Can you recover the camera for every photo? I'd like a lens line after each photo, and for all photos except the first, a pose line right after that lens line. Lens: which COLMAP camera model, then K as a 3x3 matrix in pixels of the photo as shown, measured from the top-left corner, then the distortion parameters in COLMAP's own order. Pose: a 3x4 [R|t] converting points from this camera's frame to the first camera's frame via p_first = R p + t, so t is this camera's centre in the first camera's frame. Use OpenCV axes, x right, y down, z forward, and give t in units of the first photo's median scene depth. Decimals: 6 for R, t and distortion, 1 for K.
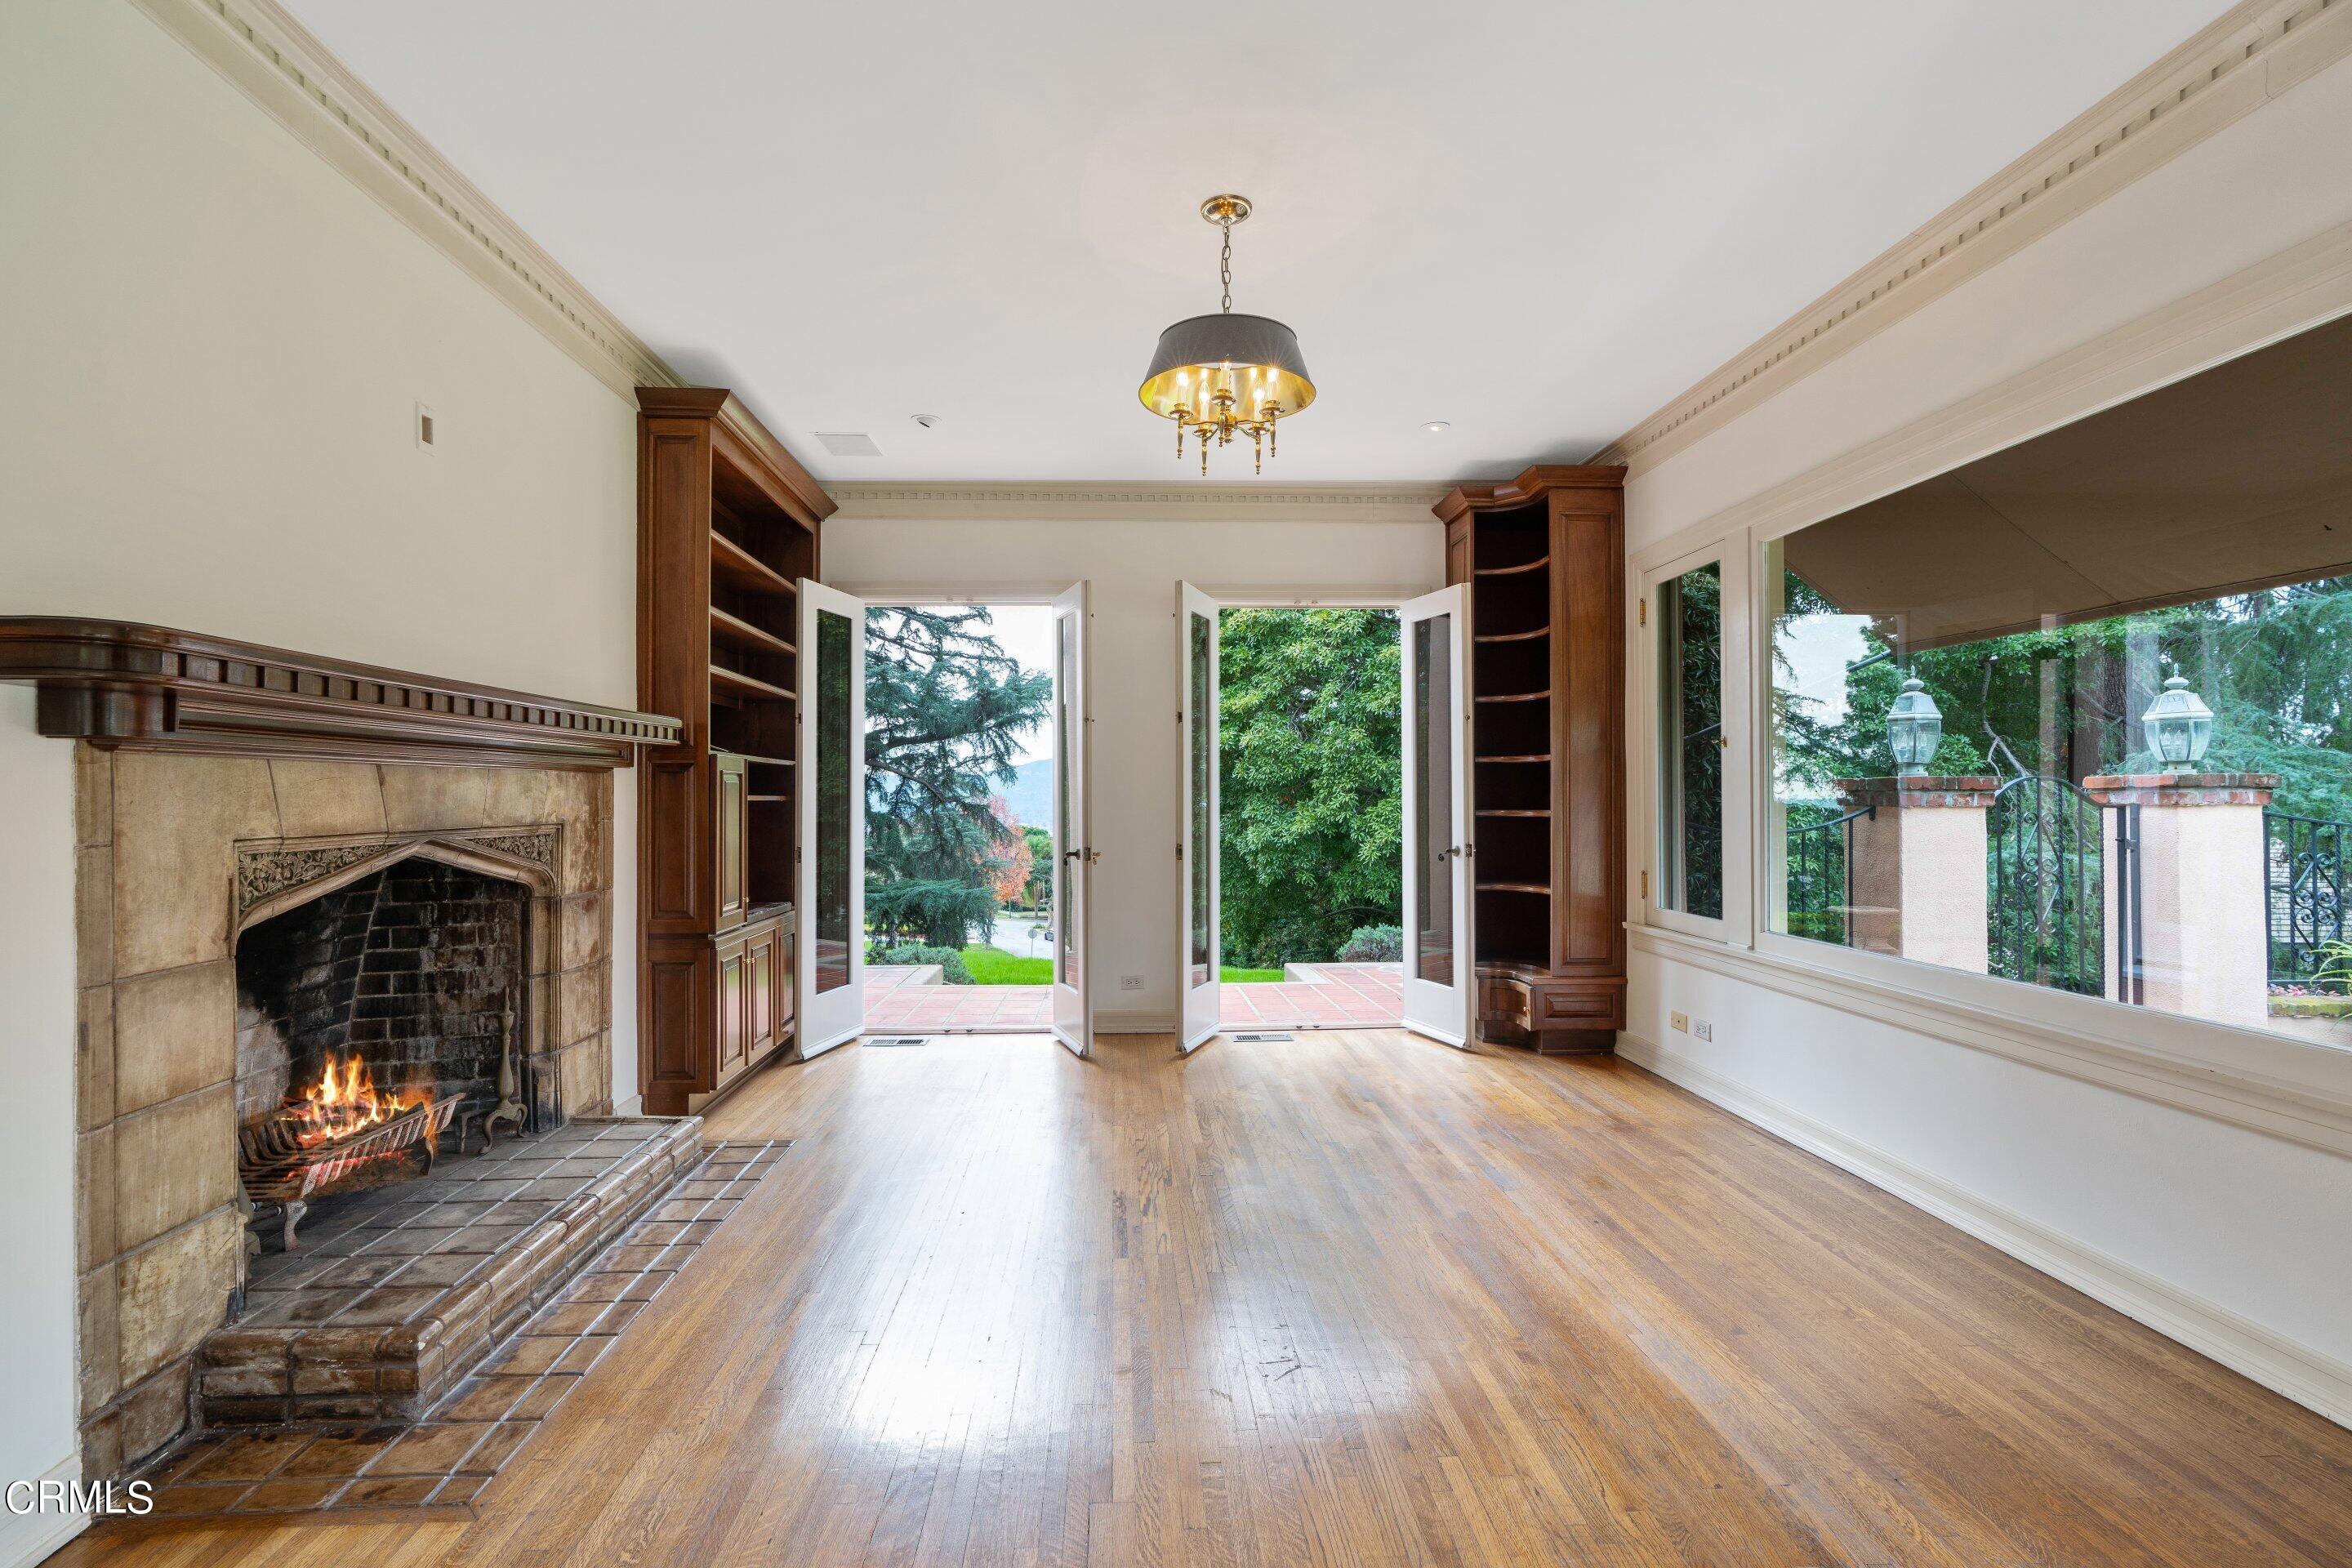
lens RADIAL K [[1056.2, 0, 1161.8], [0, 1056.2, 787.4], [0, 0, 1]] dist [-0.007309, 0.002924]
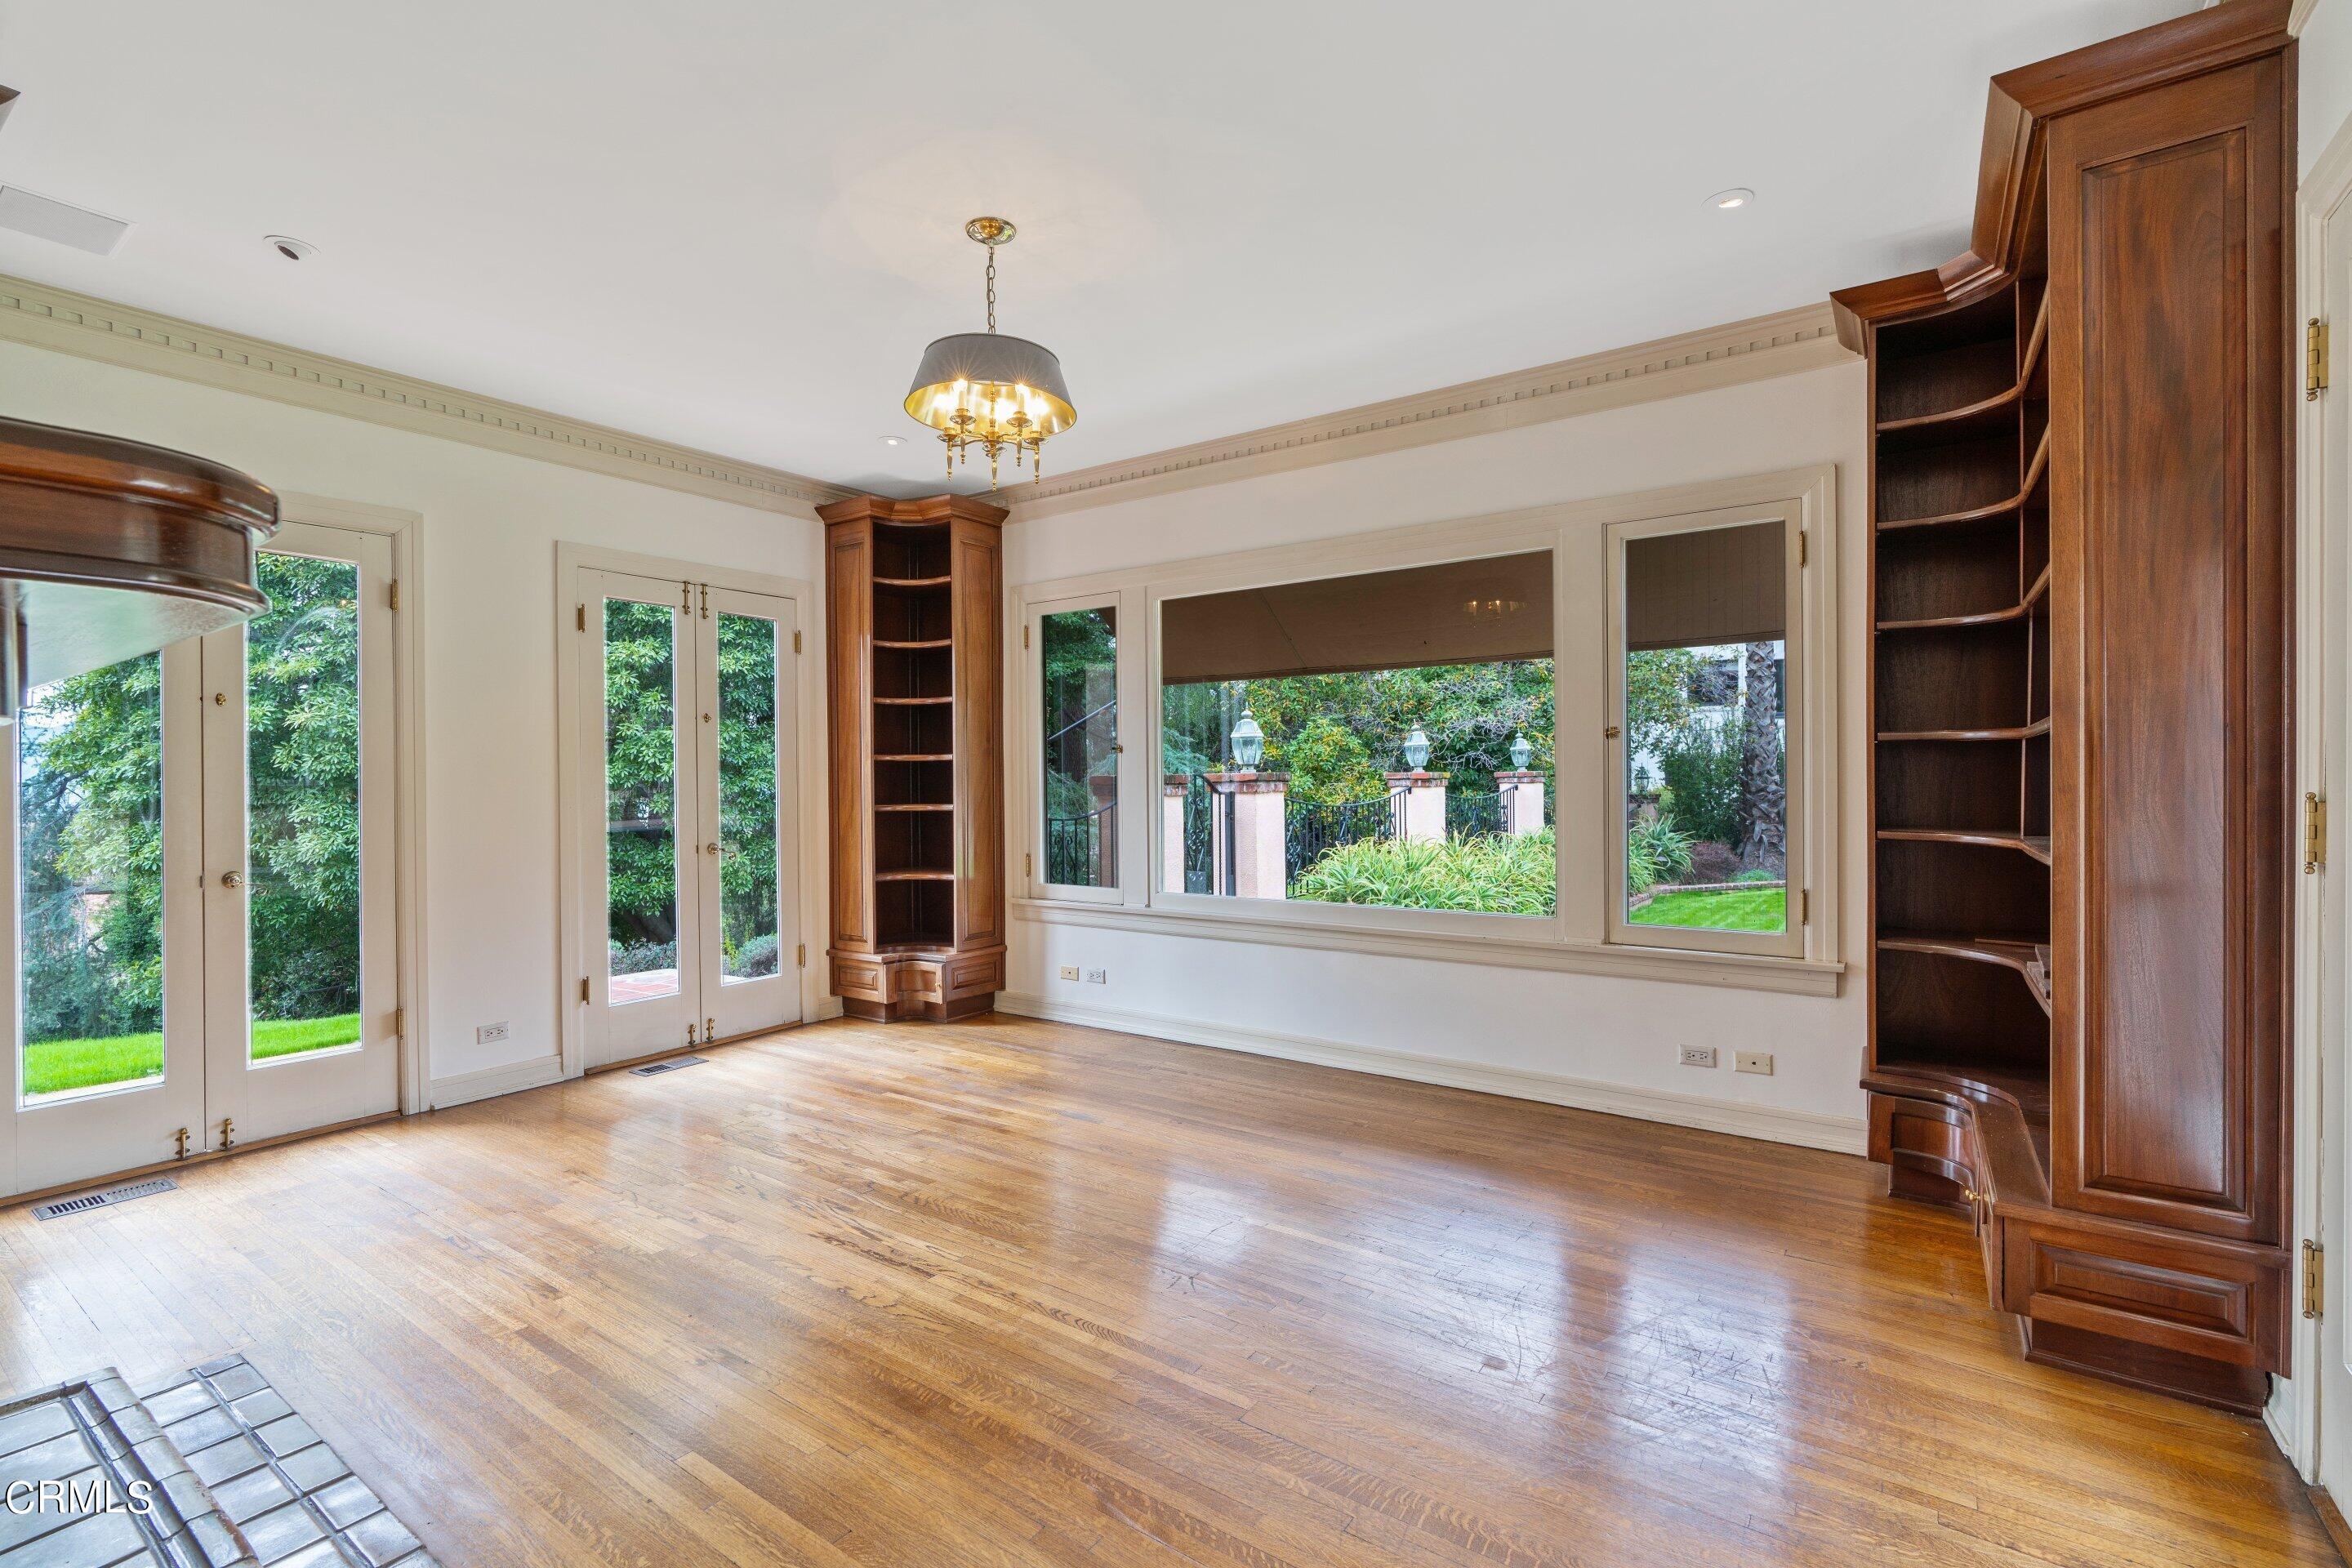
lens RADIAL K [[1056.2, 0, 1169.2], [0, 1056.2, 777.9], [0, 0, 1]] dist [-0.007309, 0.002924]
pose [[0.616937, -0.001391, 0.787011, -0.370285], [0.001101, 0.999999, 0.000904, -0.006768], [-0.787012, 0.000308, 0.616938, 0.129505]]
